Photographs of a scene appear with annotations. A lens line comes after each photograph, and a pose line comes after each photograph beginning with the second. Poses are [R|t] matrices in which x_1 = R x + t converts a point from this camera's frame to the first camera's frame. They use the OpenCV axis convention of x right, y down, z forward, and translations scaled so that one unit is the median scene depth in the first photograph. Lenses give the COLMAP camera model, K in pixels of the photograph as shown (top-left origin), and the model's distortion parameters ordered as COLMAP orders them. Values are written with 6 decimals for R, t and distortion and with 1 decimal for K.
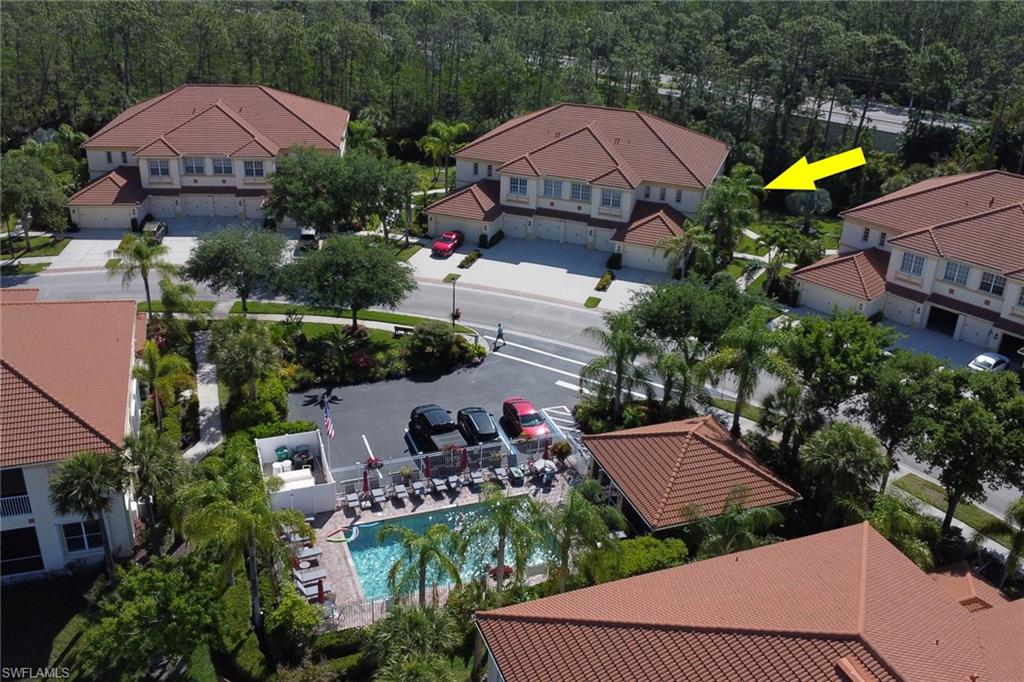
lens RADIAL K [[803.5, 0, 512.0], [0, 803.5, 339.2], [0, 0, 1]] dist [-0.027343, 0.001632]
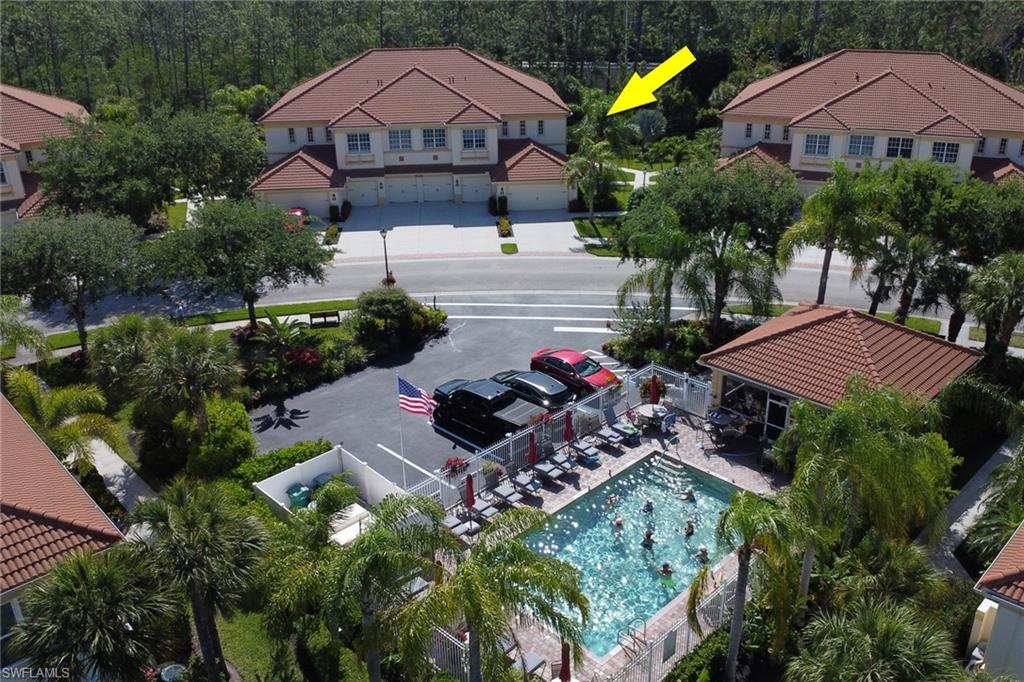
lens RADIAL K [[803.5, 0, 512.2], [0, 803.5, 341.3], [0, 0, 1]] dist [-0.027343, 0.001632]
pose [[0.915781, -0.219936, 0.336116, -0.197991], [0.225895, 0.973908, 0.021799, 0.030441], [-0.332140, 0.055963, 0.941568, 0.212094]]
